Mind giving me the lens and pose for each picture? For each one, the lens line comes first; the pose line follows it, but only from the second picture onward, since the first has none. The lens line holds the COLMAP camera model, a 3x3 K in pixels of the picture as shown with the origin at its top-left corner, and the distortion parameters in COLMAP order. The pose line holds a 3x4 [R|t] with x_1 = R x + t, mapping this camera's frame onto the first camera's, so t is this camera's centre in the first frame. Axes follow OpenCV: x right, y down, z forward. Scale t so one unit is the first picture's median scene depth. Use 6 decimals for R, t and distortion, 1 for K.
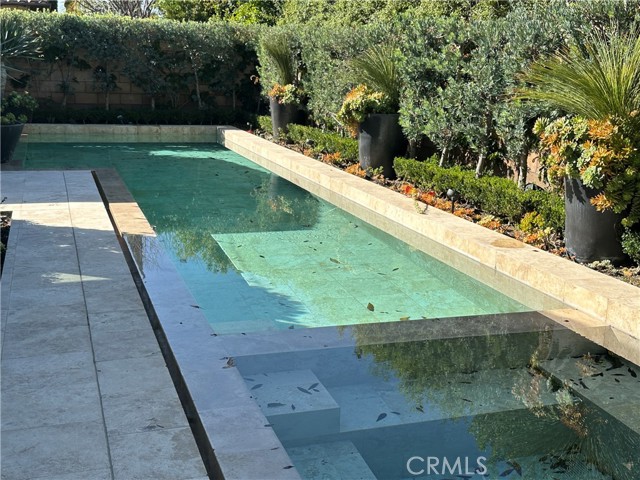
lens RADIAL K [[857.5, 0, 320.4], [0, 857.5, 240.2], [0, 0, 1]] dist [0.249923, -0.564746]
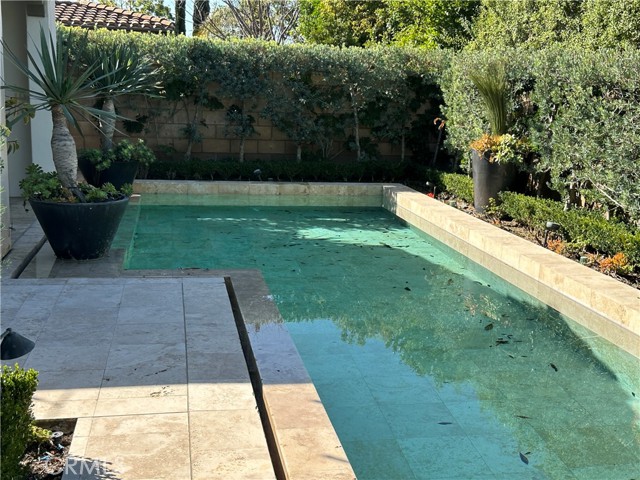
lens RADIAL K [[857.5, 0, 320.4], [0, 857.5, 240.2], [0, 0, 1]] dist [0.249923, -0.564746]
pose [[0.991352, 0.030779, -0.127570, -0.077967], [-0.034821, 0.998956, -0.029581, -0.061302], [0.126526, 0.033768, 0.991388, 0.262335]]
